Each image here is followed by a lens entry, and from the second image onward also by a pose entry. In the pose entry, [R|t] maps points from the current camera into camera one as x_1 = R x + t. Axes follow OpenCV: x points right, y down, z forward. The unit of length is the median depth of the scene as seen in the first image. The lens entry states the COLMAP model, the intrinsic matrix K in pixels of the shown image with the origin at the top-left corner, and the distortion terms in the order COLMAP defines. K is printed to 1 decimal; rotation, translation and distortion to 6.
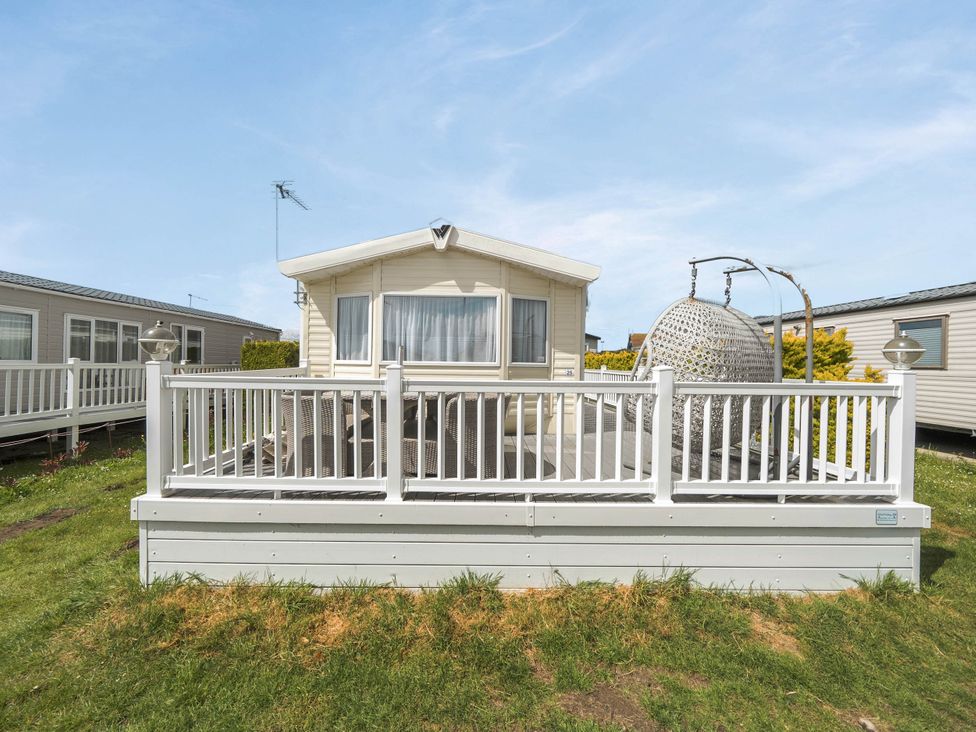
lens RADIAL K [[372.3, 0, 489.4], [0, 372.3, 367.5], [0, 0, 1]] dist [-0.007774, 0.000095]
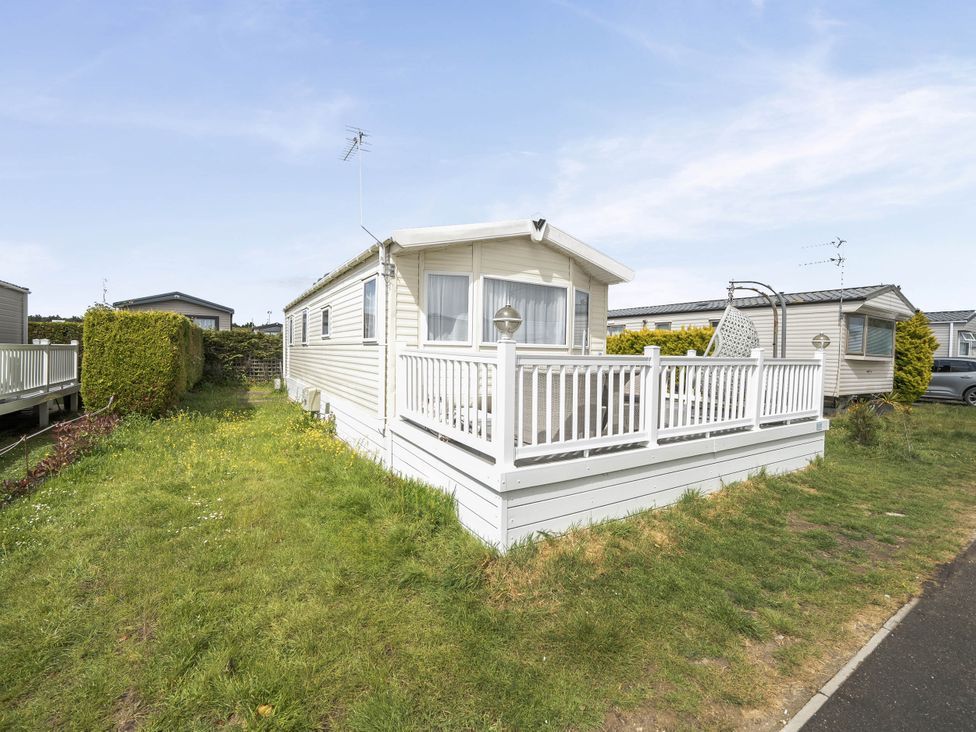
lens RADIAL K [[404.0, 0, 483.1], [0, 404.0, 372.1], [0, 0, 1]] dist [0.010937, -0.000467]
pose [[0.865605, -0.025373, 0.500085, -0.848814], [-0.006037, 0.998114, 0.061093, -0.002004], [-0.500692, -0.055901, 0.863819, 0.022628]]
